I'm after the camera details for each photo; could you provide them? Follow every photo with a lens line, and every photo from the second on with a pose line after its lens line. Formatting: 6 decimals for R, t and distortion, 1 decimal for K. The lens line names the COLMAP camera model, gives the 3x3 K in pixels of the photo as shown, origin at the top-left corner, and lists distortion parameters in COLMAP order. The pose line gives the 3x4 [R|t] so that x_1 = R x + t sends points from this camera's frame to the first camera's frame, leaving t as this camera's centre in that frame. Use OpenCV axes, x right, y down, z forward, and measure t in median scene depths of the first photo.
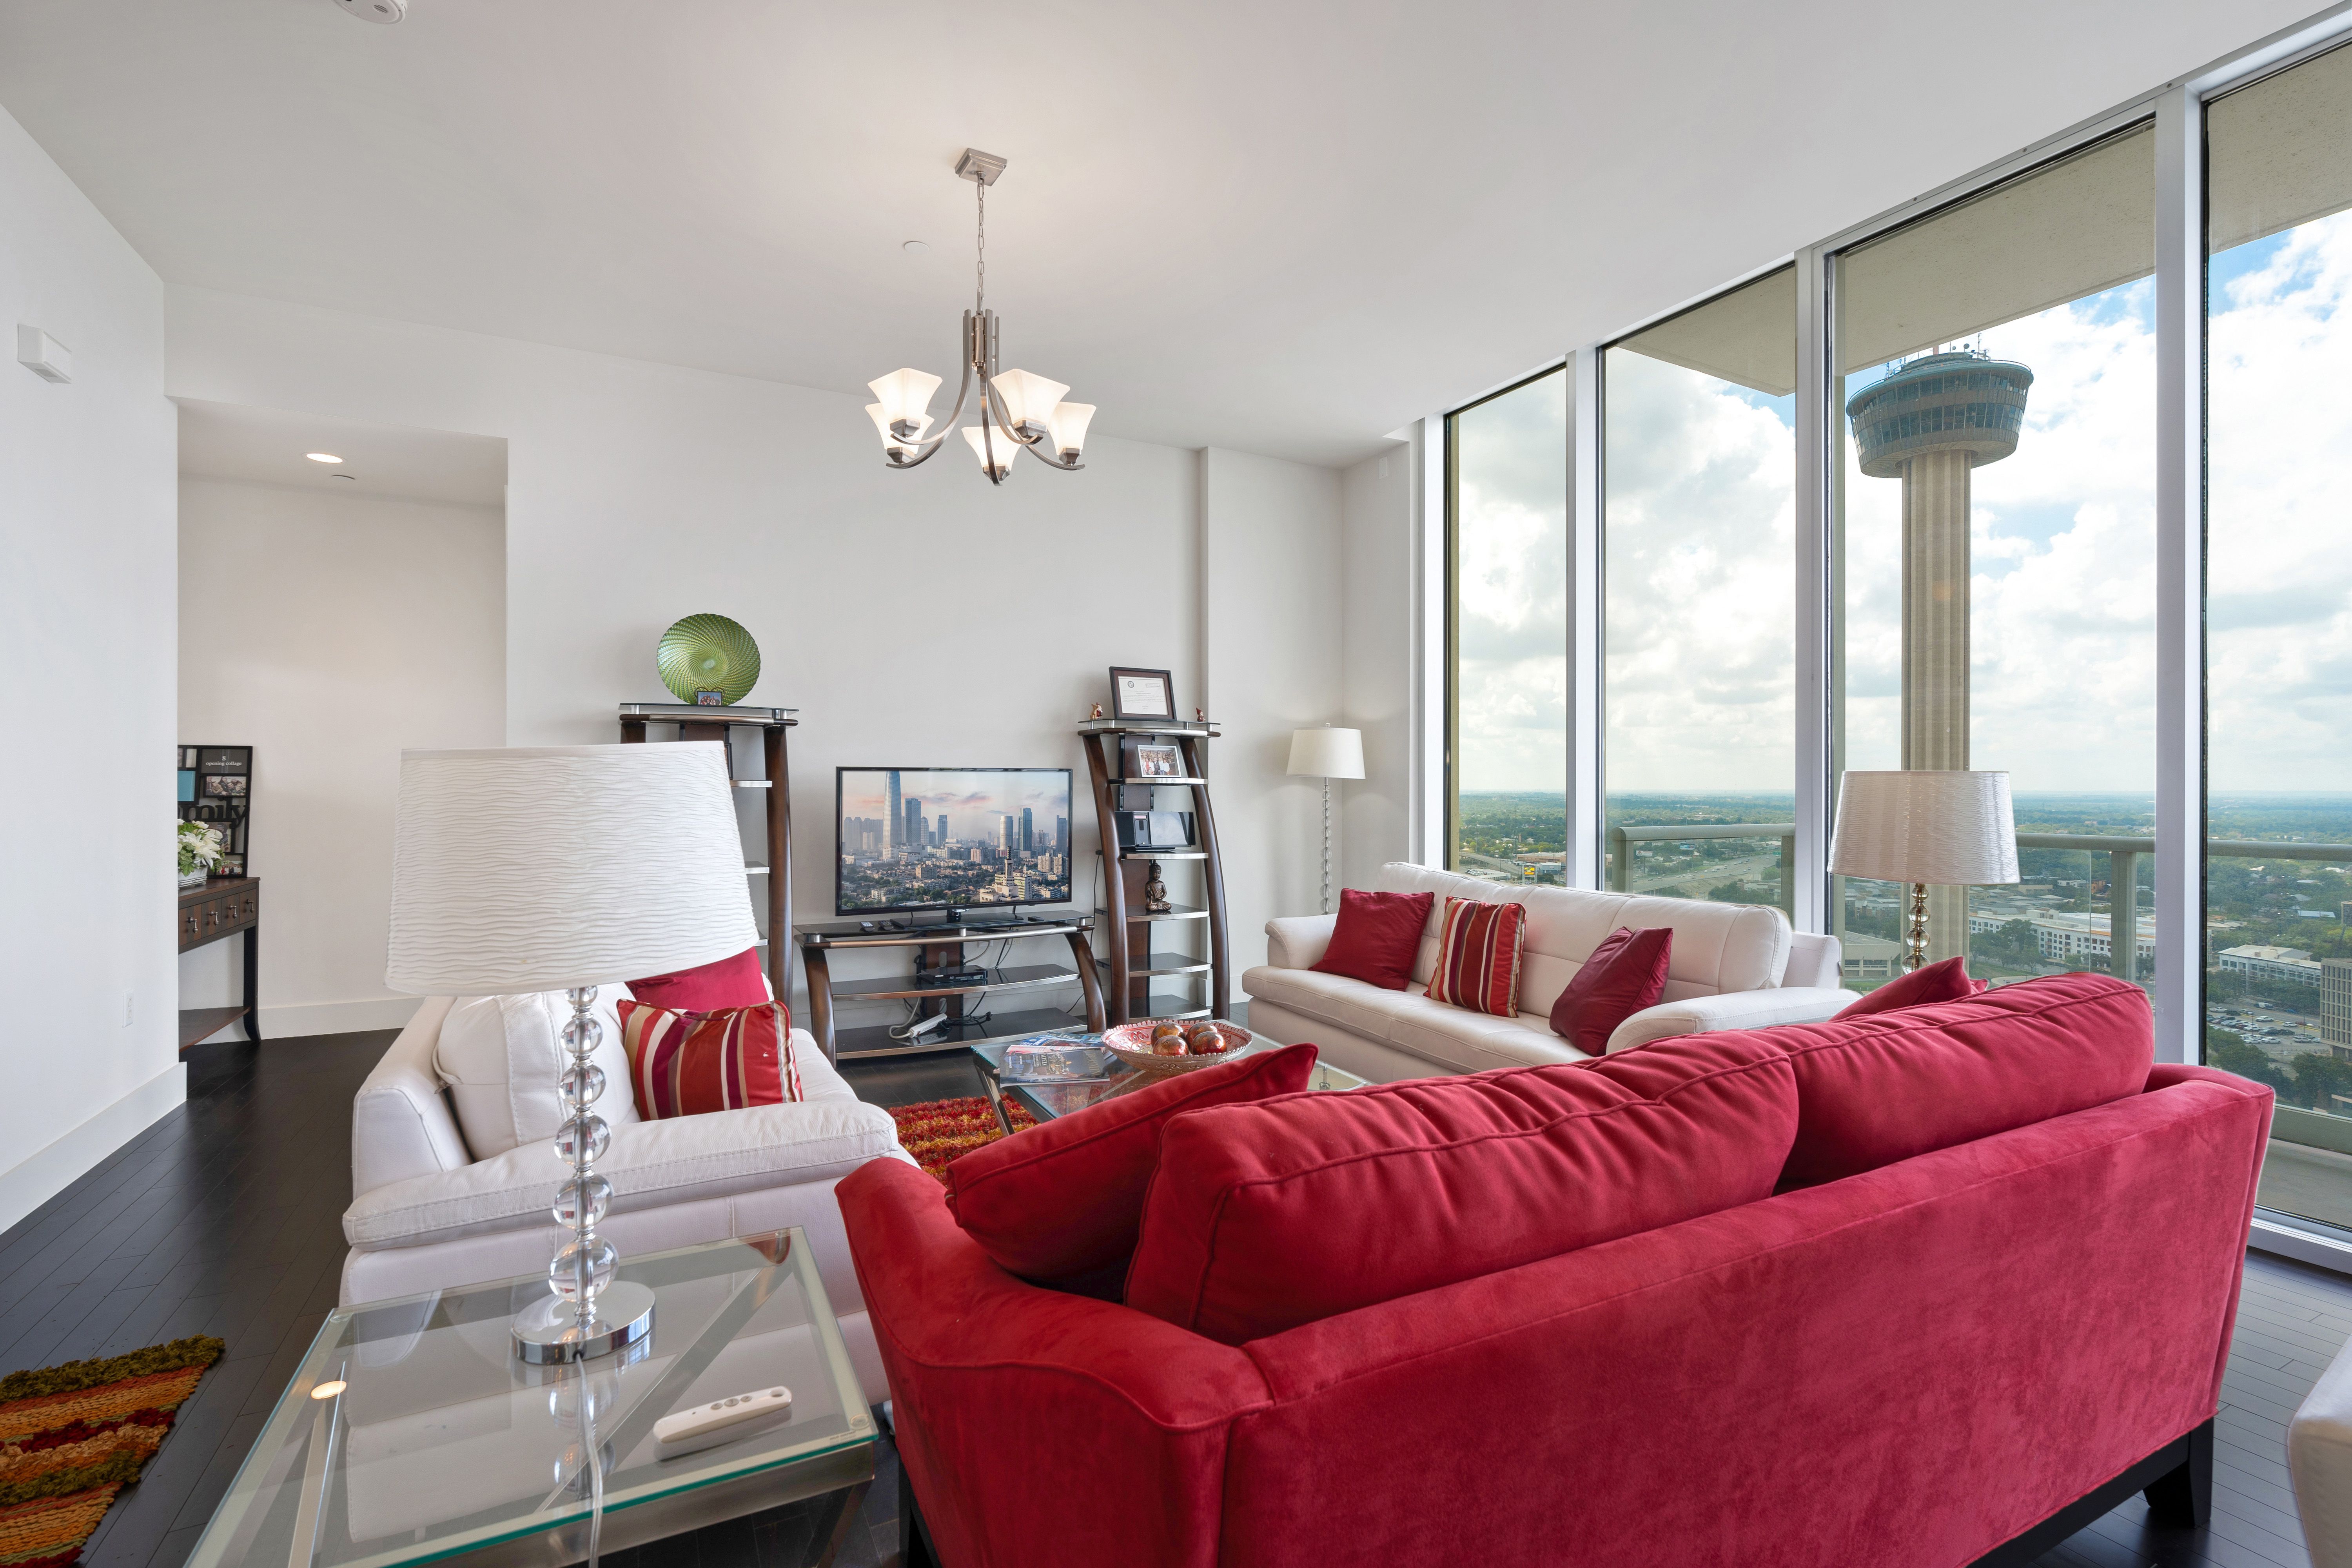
lens RADIAL K [[1061.8, 0, 1176.0], [0, 1061.8, 784.0], [0, 0, 1]] dist [-0.004352, 0.001183]
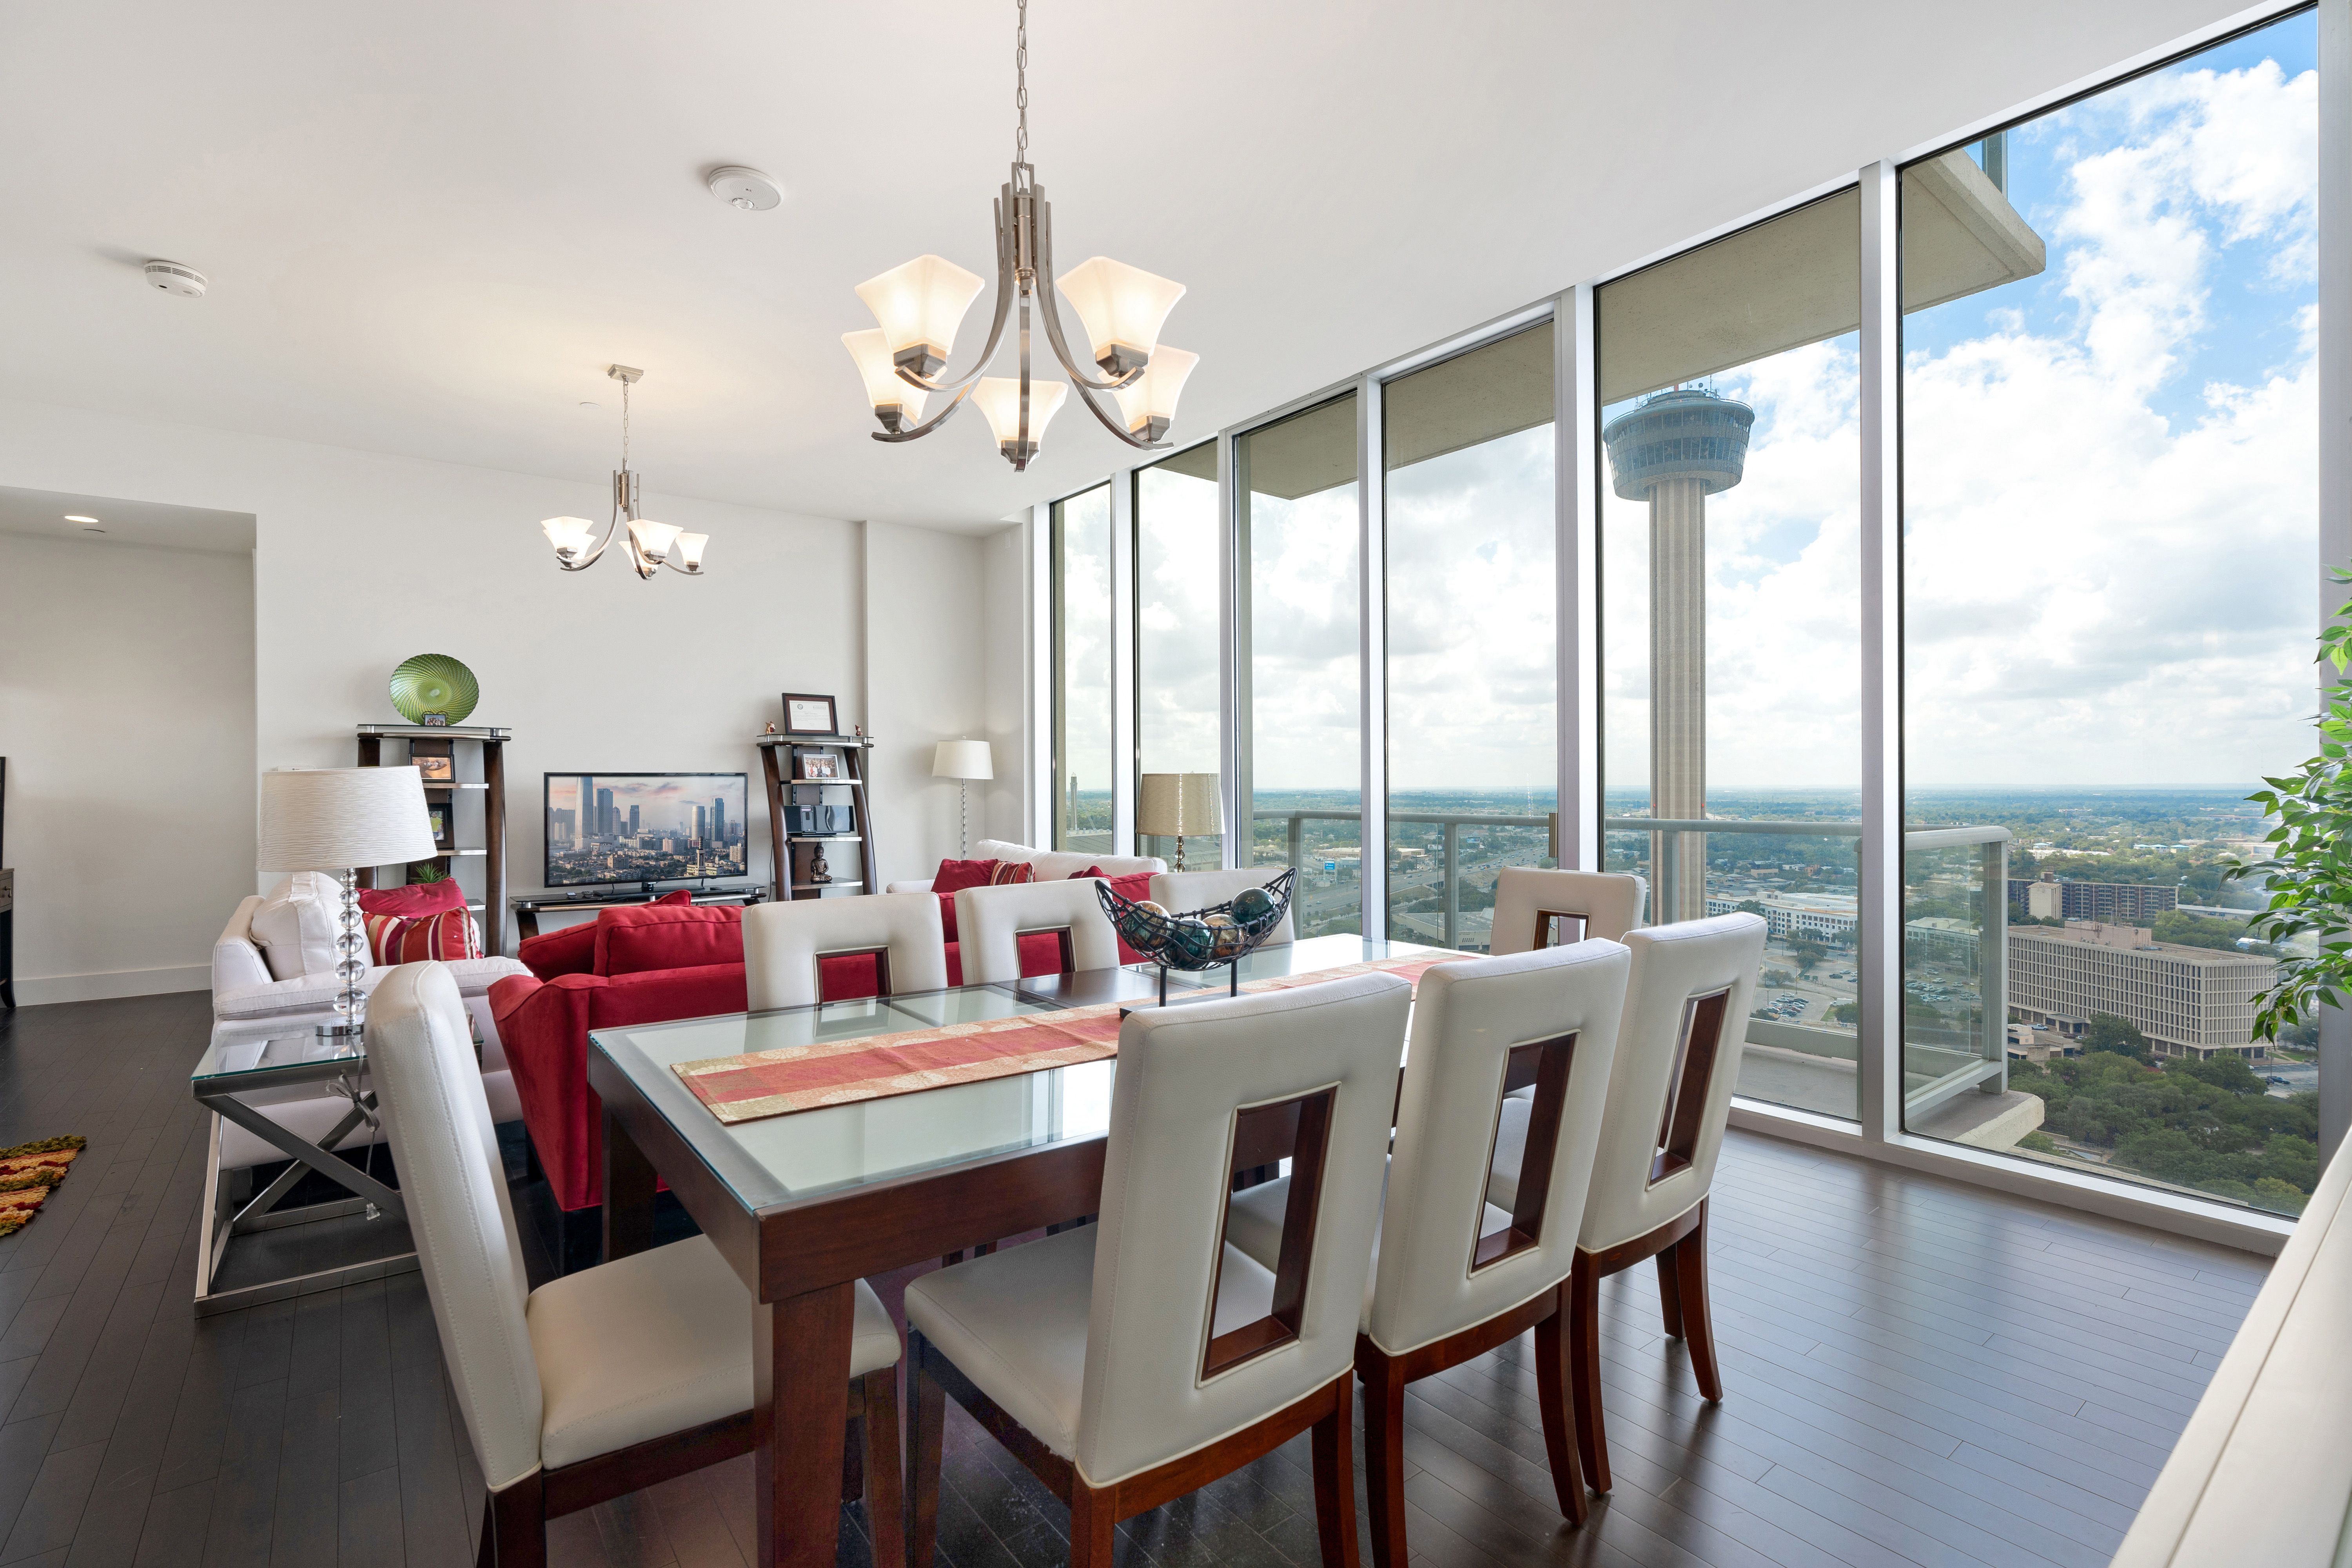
lens RADIAL K [[1069.5, 0, 1176.0], [0, 1069.5, 784.0], [0, 0, 1]] dist [-0.003063, 0.000985]
pose [[0.984483, -0.007276, 0.175331, 0.200059], [0.007210, 0.999973, 0.001010, 0.001853], [-0.175334, 0.000270, 0.984509, -0.398738]]
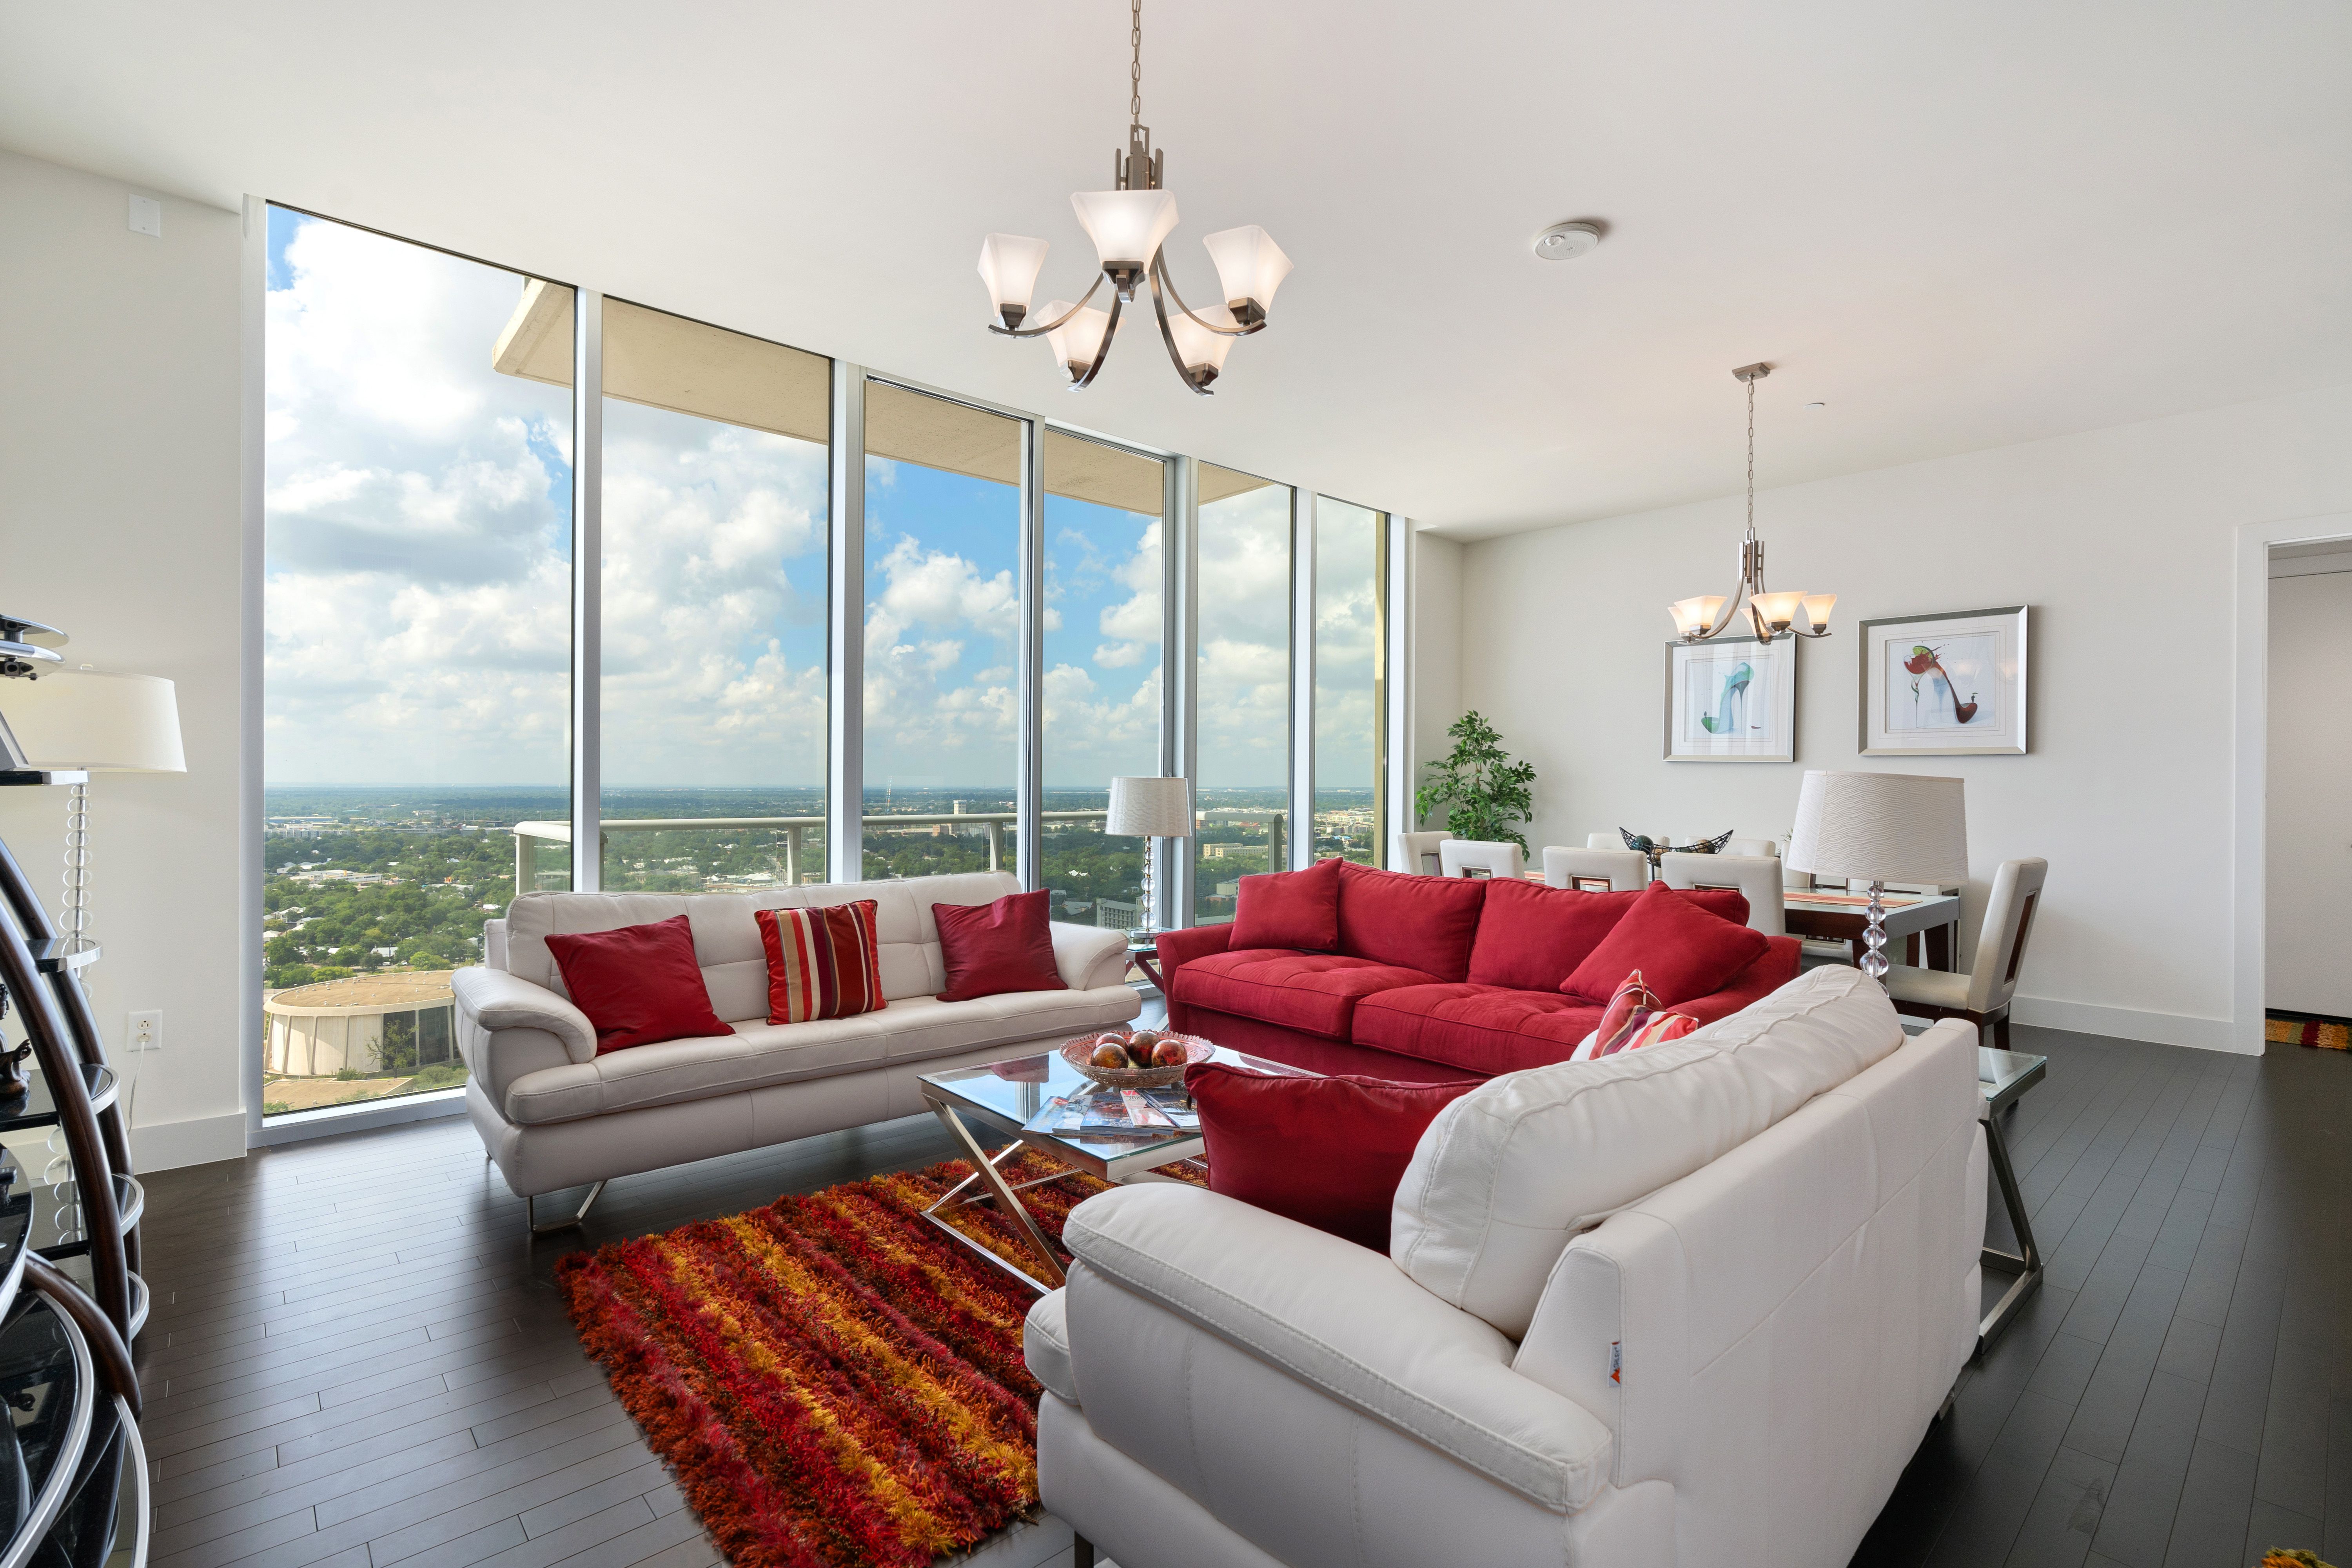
lens RADIAL K [[1081.2, 0, 1175.4], [0, 1081.2, 780.5], [0, 0, 1]] dist [-0.003407, -0.000046]
pose [[-0.246602, -0.002203, 0.969114, -0.584162], [-0.005168, 0.999986, 0.000958, -0.004529], [-0.969103, -0.004773, -0.246610, 0.733369]]
